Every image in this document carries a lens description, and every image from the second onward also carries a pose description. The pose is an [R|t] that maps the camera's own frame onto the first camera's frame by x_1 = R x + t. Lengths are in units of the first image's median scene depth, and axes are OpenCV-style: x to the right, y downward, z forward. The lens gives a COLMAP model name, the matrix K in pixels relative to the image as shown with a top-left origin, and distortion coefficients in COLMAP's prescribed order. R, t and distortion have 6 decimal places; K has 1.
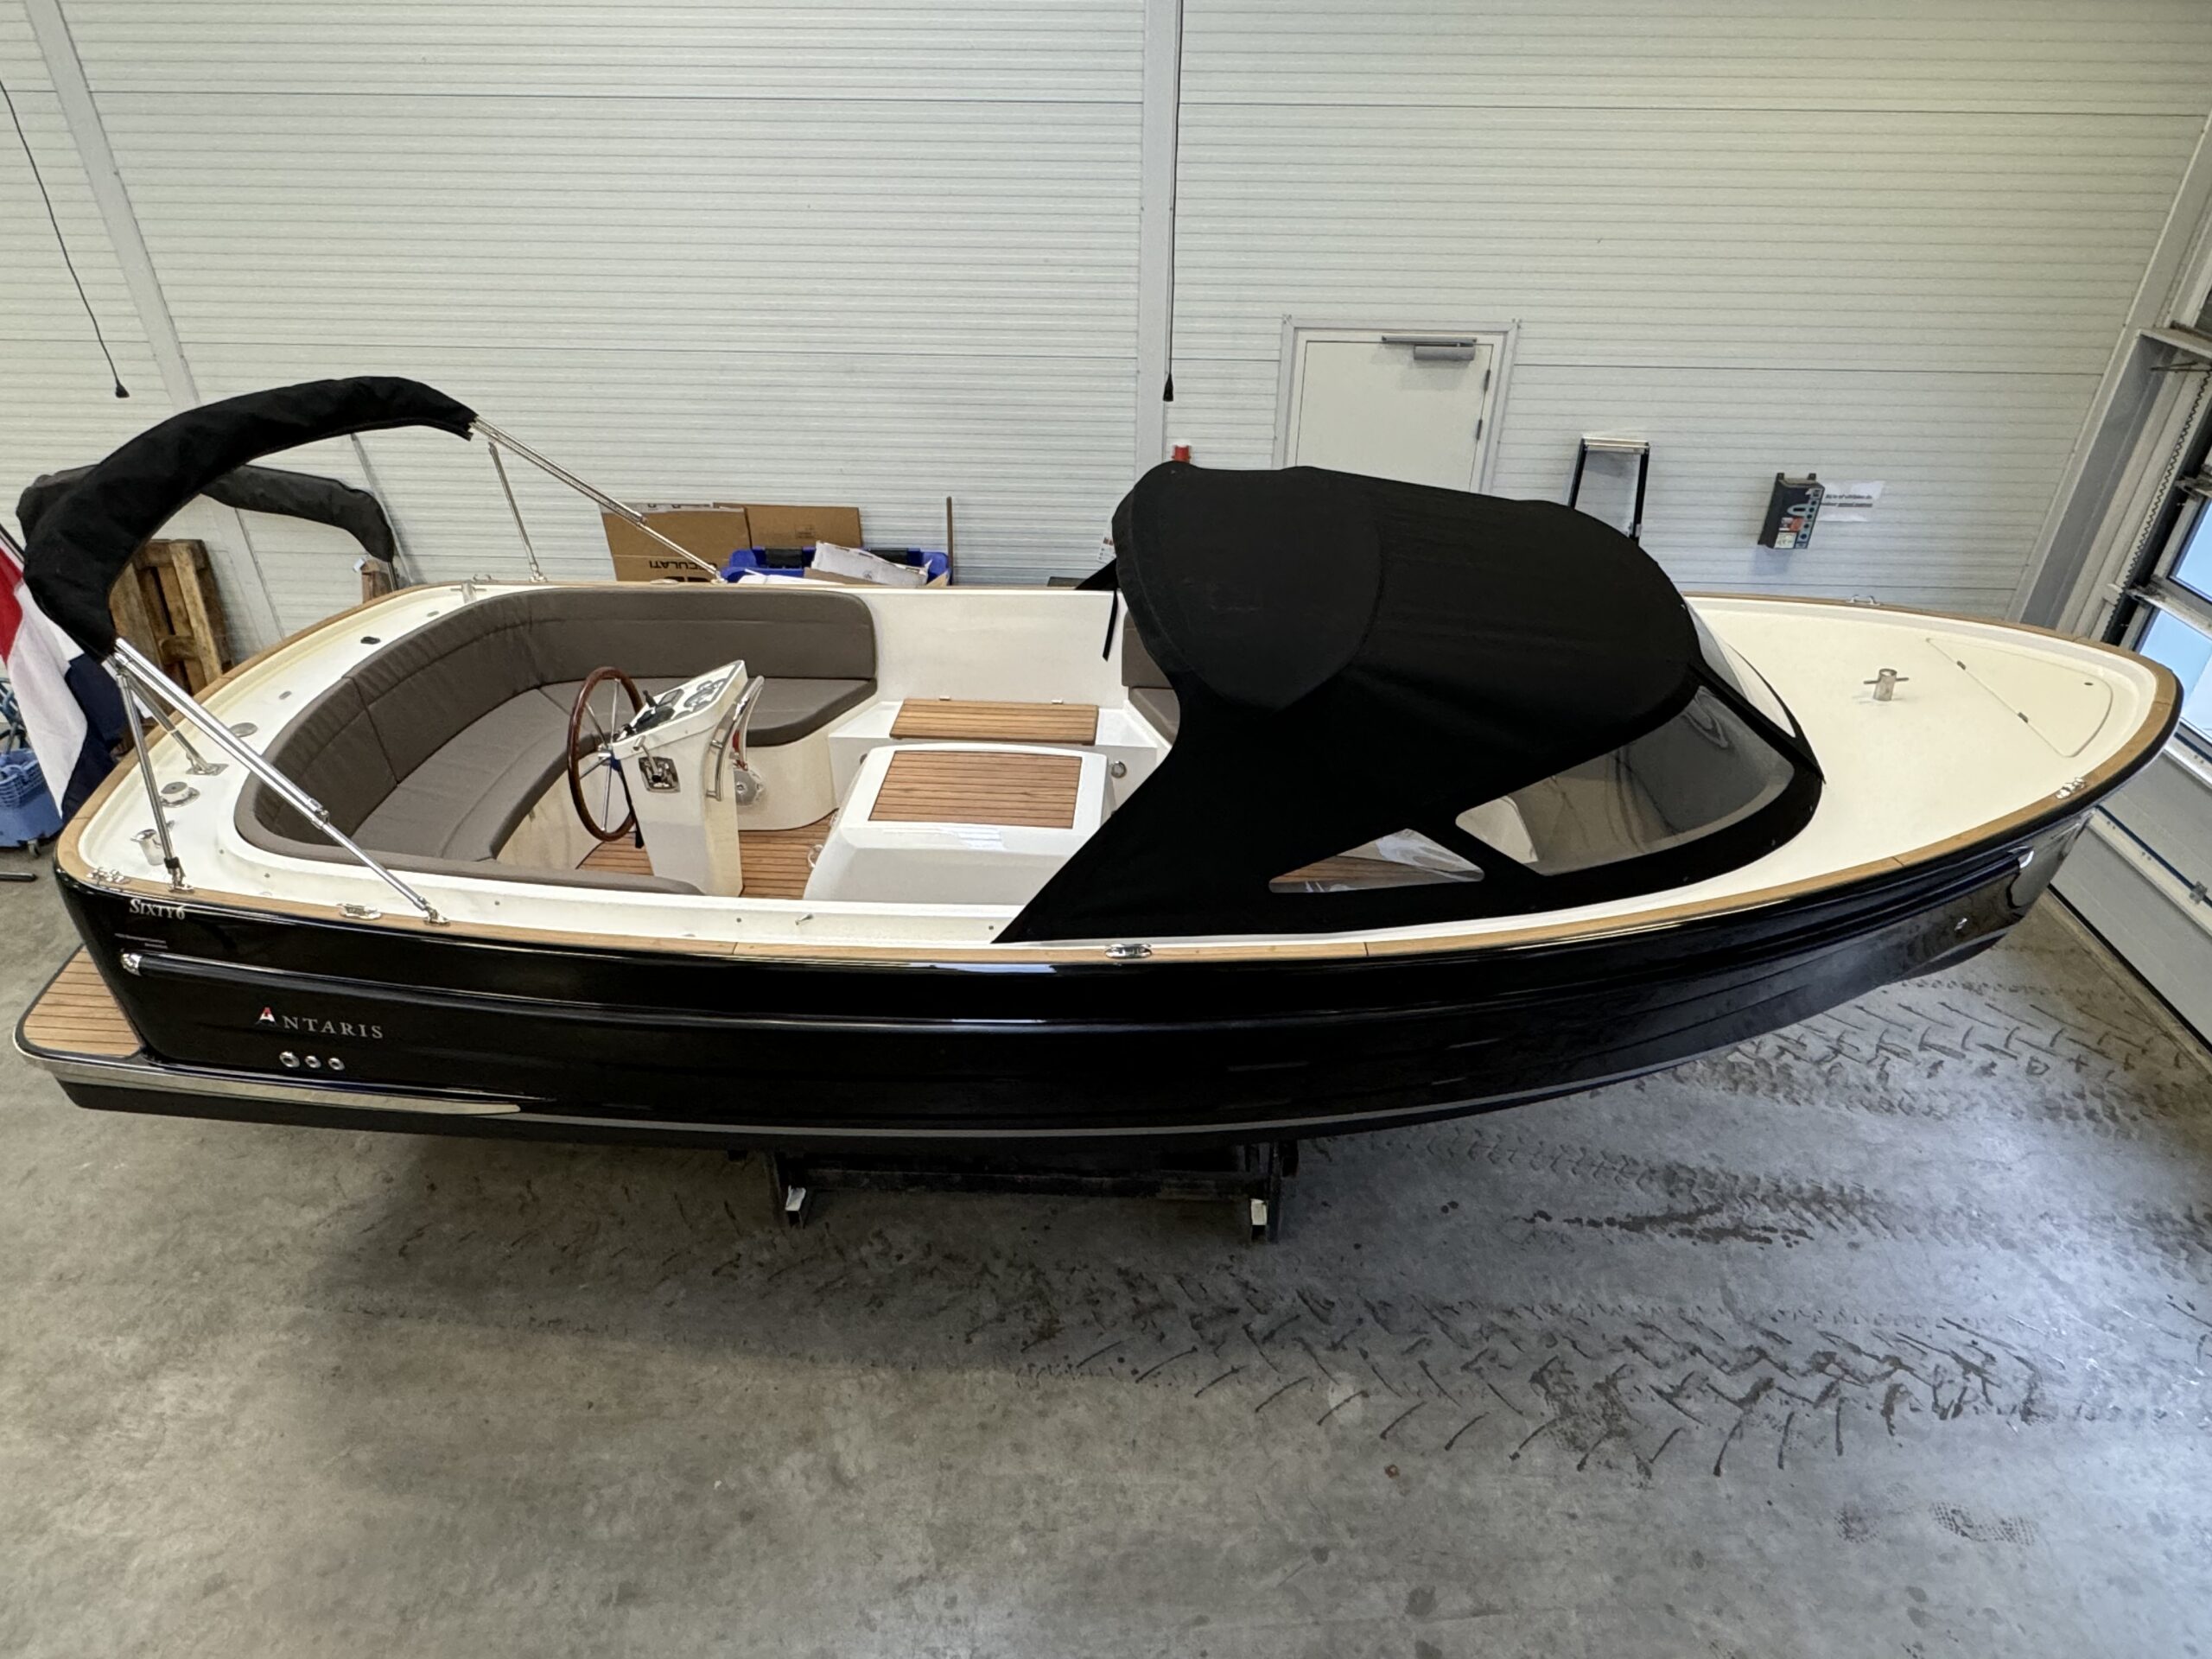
lens RADIAL K [[1299.1, 0, 1109.1], [0, 1299.1, 840.0], [0, 0, 1]] dist [-0.008293, 0.003592]
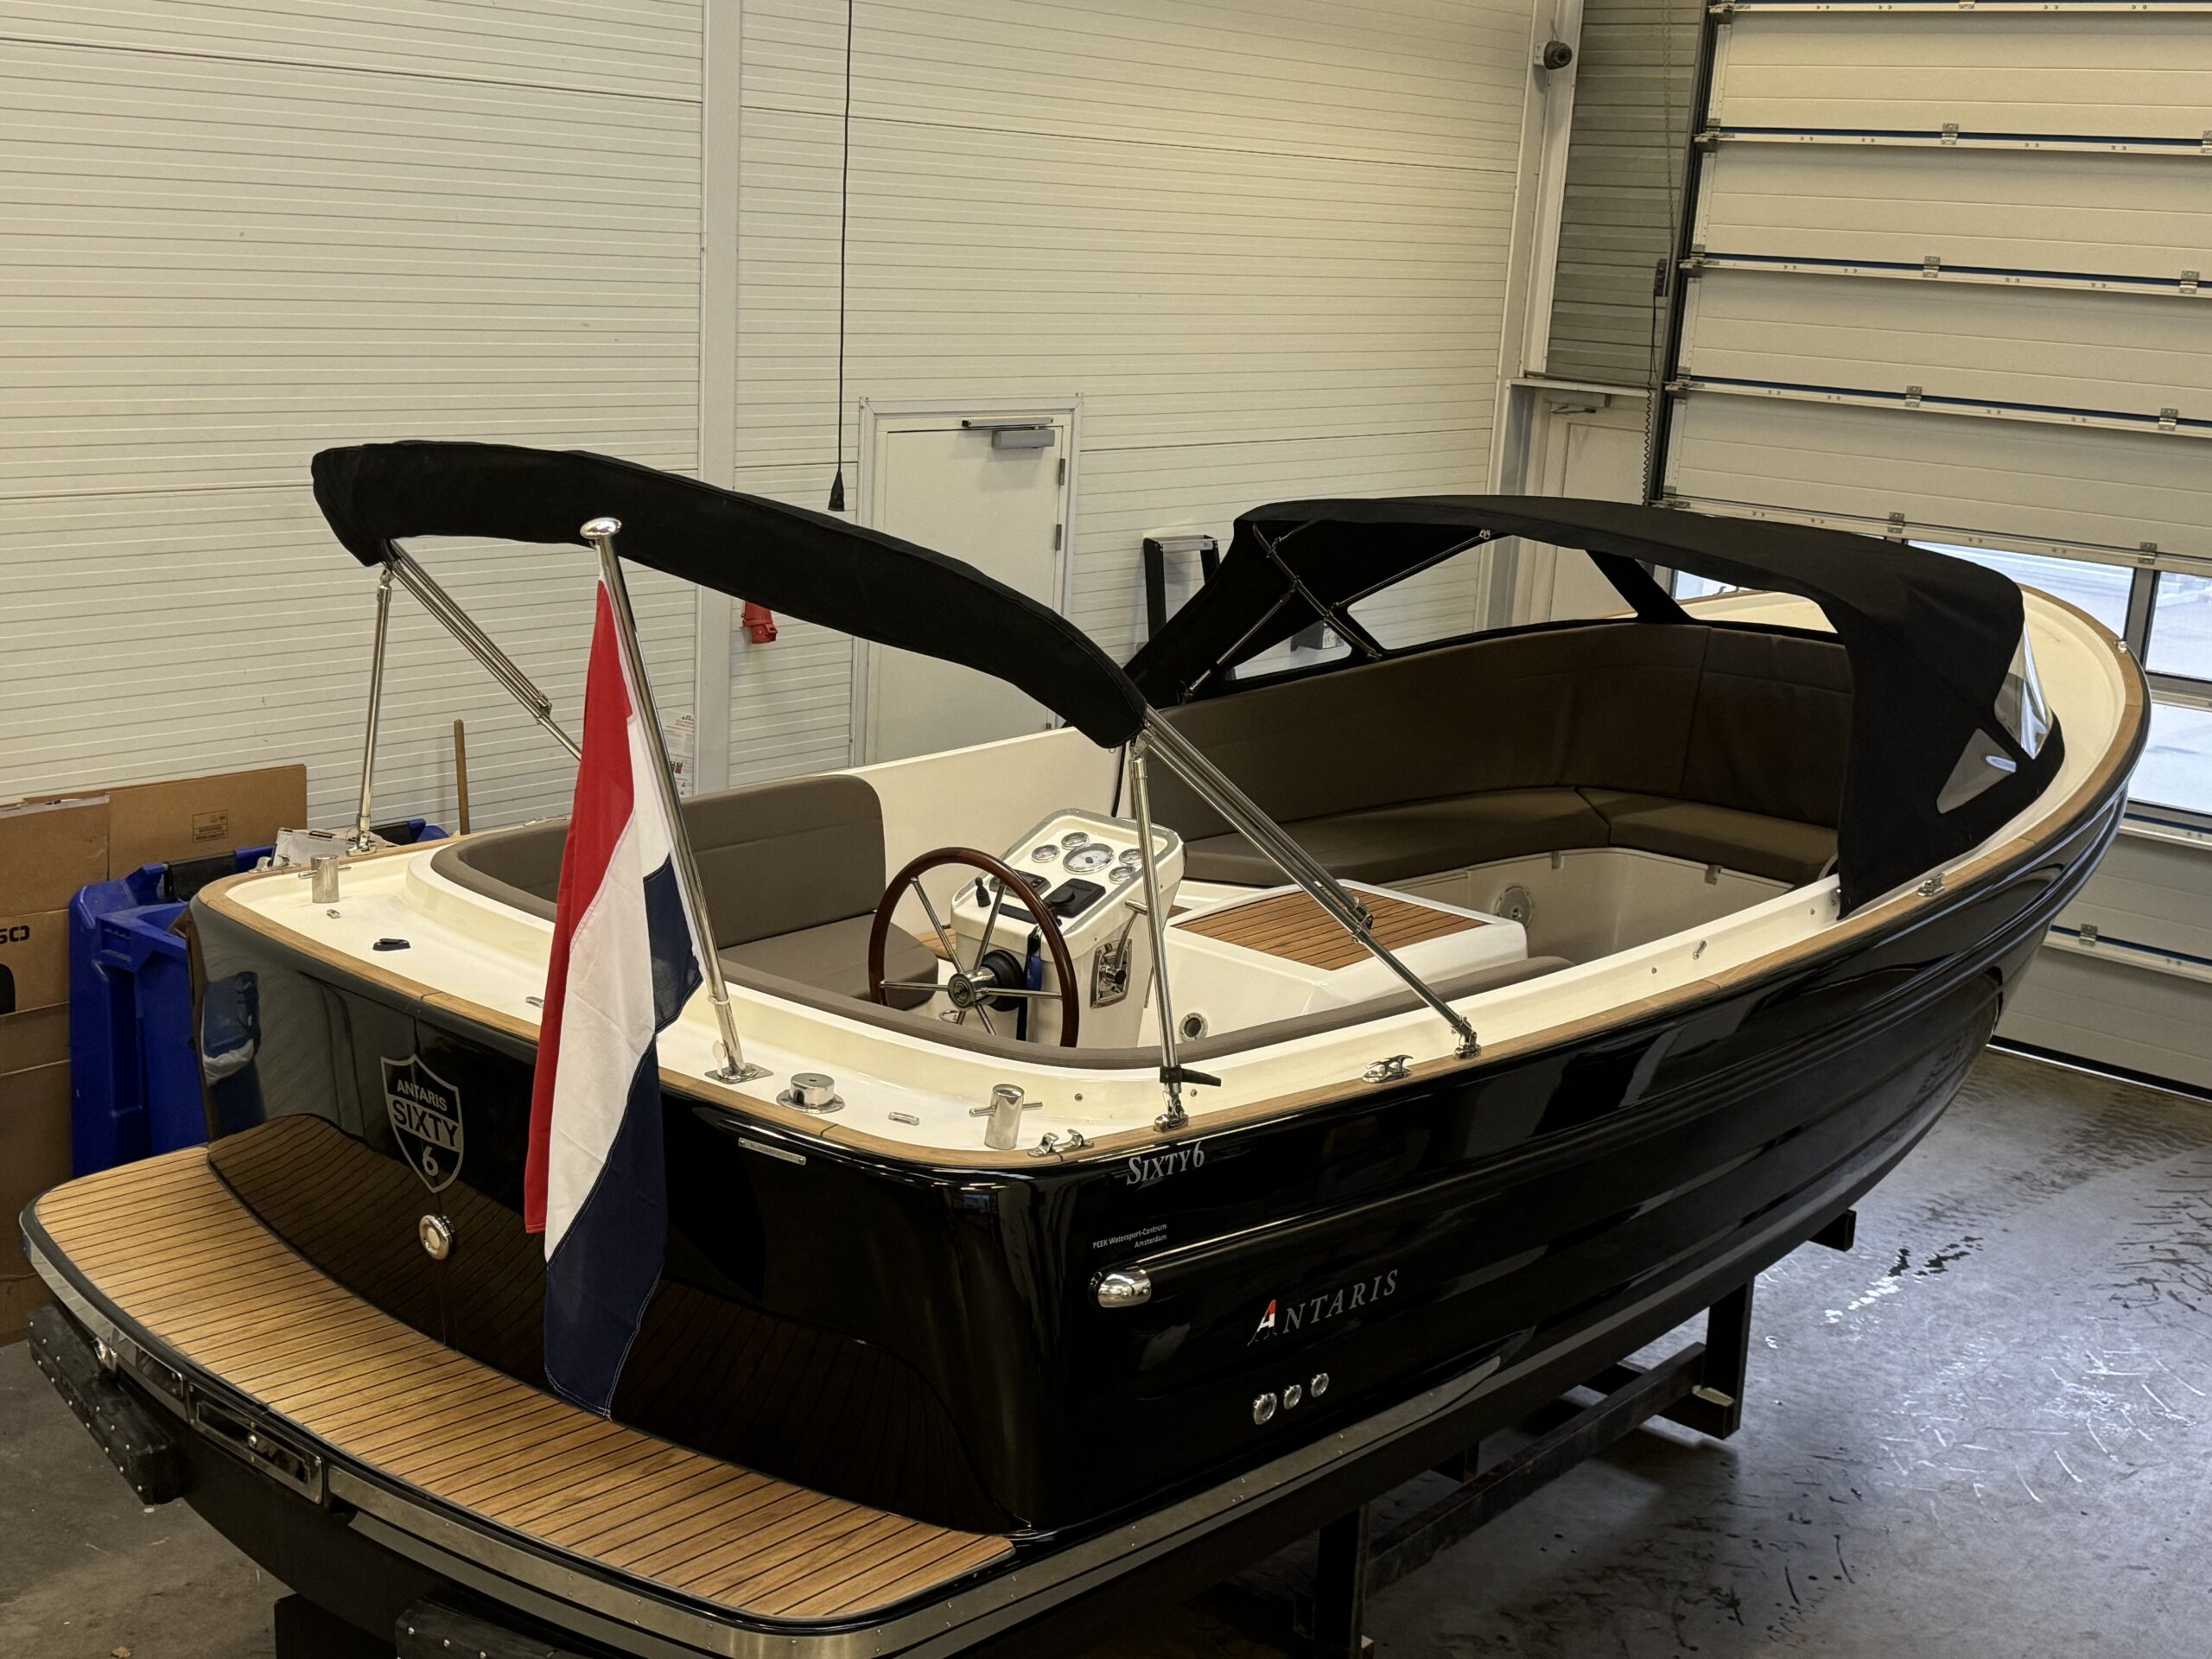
lens RADIAL K [[2586.4, 0, 1133.7], [0, 2586.4, 842.6], [0, 0, 1]] dist [0.100758, 0.000000]
pose [[0.614871, -0.161999, 0.771810, -1.177412], [0.384390, 0.916113, -0.113940, 0.035529], [-0.688606, 0.366734, 0.625562, 0.161667]]
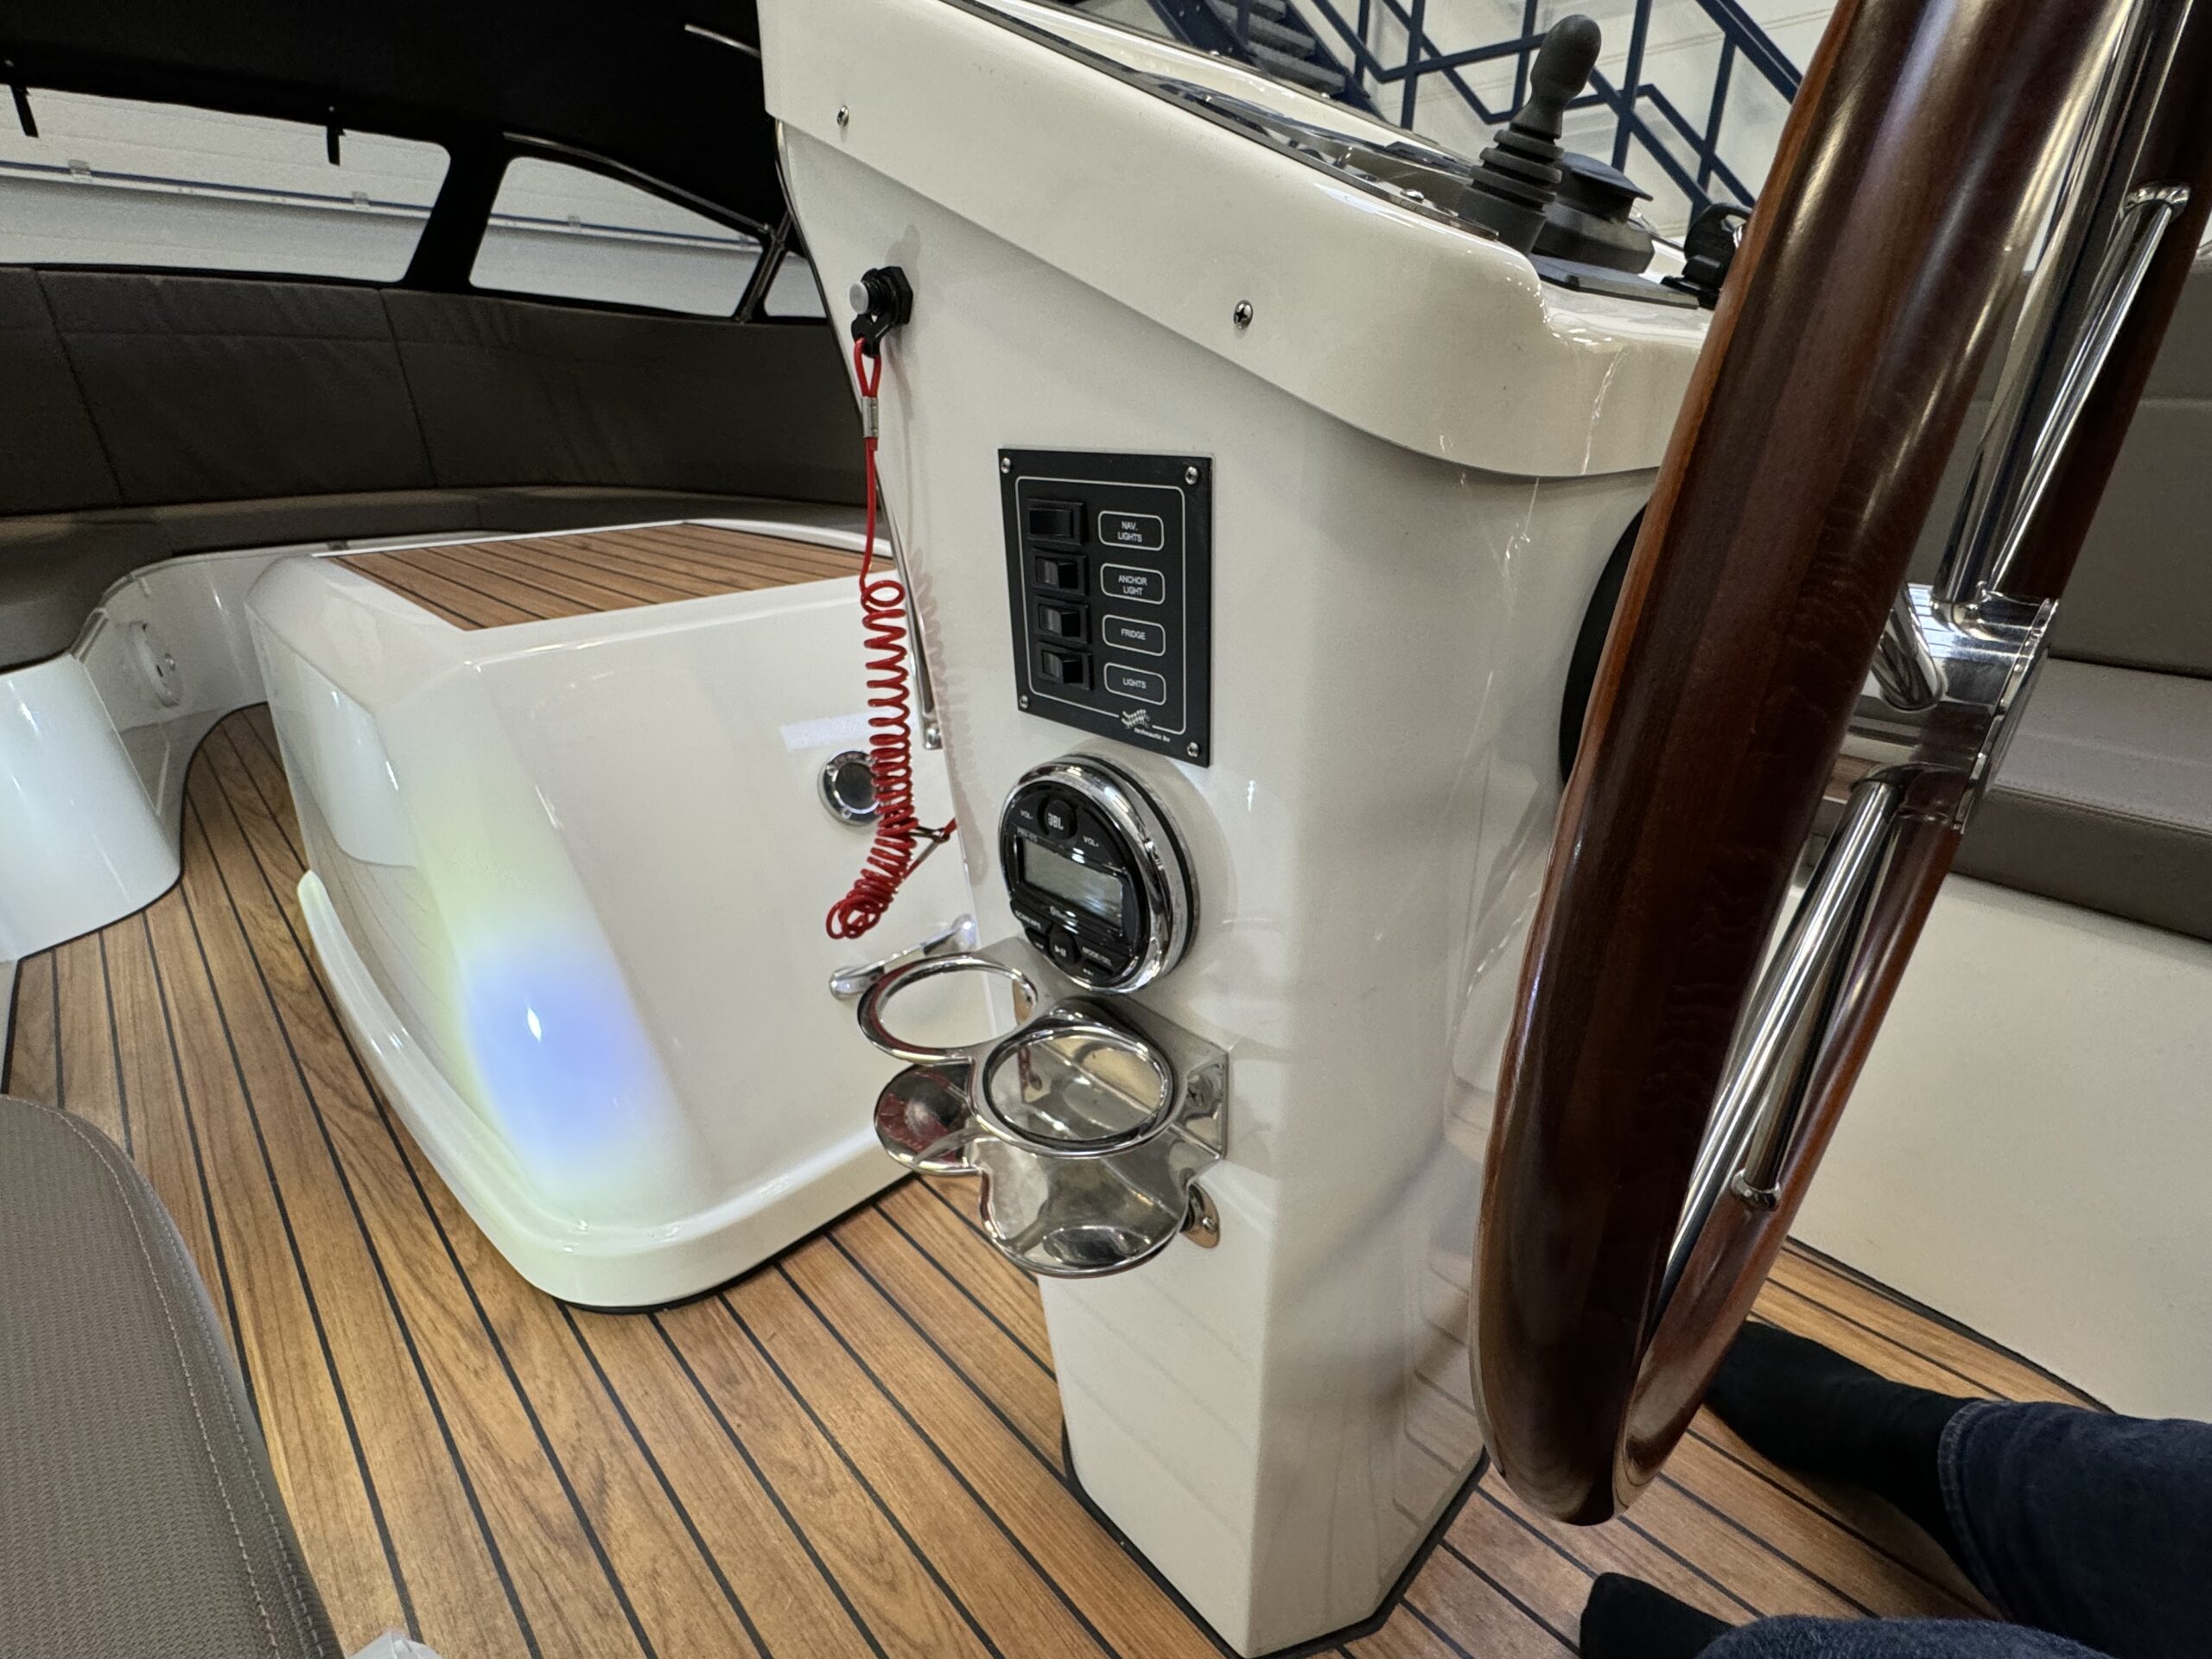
lens RADIAL K [[984.8, 0, 1091.7], [0, 984.8, 834.0], [0, 0, 1]] dist [-0.002645, -0.000465]
pose [[-0.738032, -0.278958, 0.614403, -0.361986], [0.361356, 0.605574, 0.709015, -0.130975], [-0.569852, 0.745294, -0.346130, 1.009382]]
